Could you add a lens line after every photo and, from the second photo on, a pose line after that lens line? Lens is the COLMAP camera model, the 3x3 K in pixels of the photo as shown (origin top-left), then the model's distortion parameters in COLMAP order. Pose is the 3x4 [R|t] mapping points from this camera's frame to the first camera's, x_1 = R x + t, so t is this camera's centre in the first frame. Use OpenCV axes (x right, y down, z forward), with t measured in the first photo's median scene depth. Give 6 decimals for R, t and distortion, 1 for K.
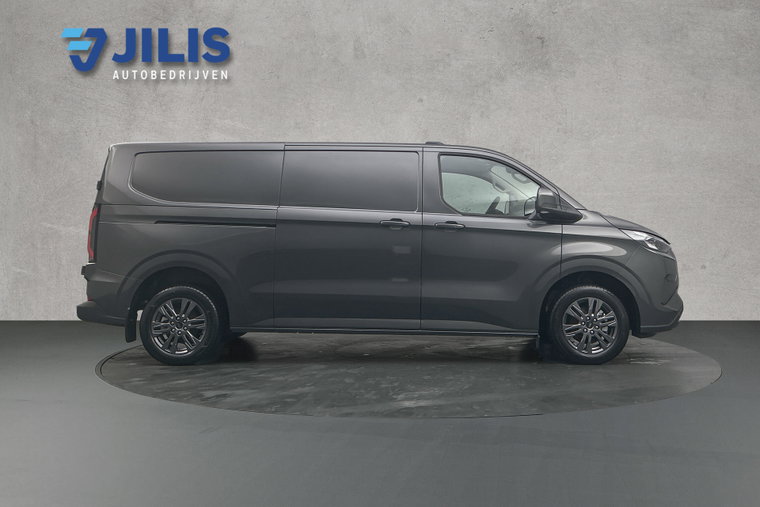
lens RADIAL K [[594.9, 0, 380.2], [0, 594.9, 252.2], [0, 0, 1]] dist [0.004289, -0.005710]
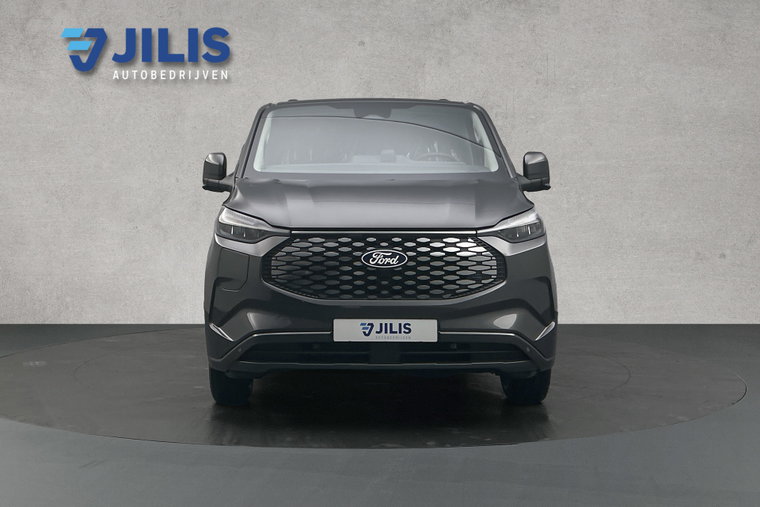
lens RADIAL K [[594.9, 0, 380.0], [0, 594.9, 254.4], [0, 0, 1]] dist [0.004289, -0.005710]
pose [[0.999999, 0.000172, -0.001389, 0.093010], [-0.000172, 1.000000, 0.000016, 0.023079], [0.001389, -0.000015, 0.999999, 0.215666]]
